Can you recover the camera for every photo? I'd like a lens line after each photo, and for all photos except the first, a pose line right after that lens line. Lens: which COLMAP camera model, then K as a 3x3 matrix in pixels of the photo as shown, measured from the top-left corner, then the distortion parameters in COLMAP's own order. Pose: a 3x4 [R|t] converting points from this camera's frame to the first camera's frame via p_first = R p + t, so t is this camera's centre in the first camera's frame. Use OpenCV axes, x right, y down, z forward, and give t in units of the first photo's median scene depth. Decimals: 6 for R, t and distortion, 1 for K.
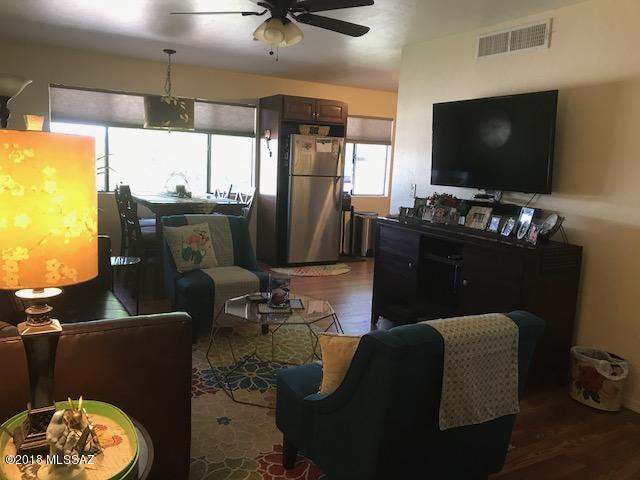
lens RADIAL K [[527.4, 0, 319.9], [0, 527.4, 239.5], [0, 0, 1]] dist [0.018689, -0.013778]
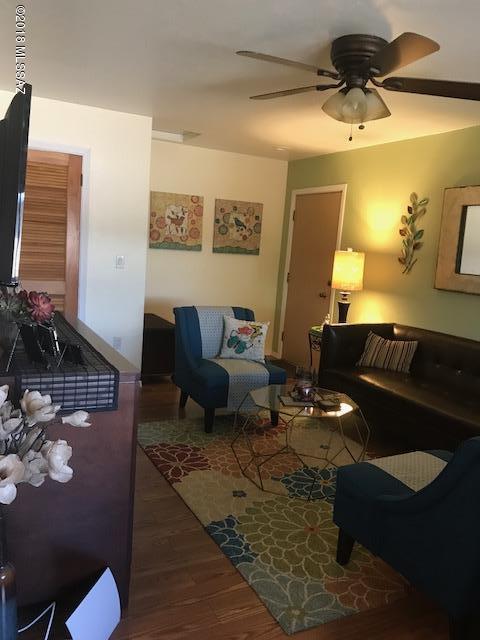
lens RADIAL K [[527.4, 0, 239.6], [0, 527.4, 319.3], [0, 0, 1]] dist [0.018689, -0.013778]
pose [[-0.991841, -0.120656, 0.041158, 0.018831], [-0.104261, 0.953516, 0.282731, -0.276210], [-0.073358, 0.276133, -0.958316, 1.807010]]
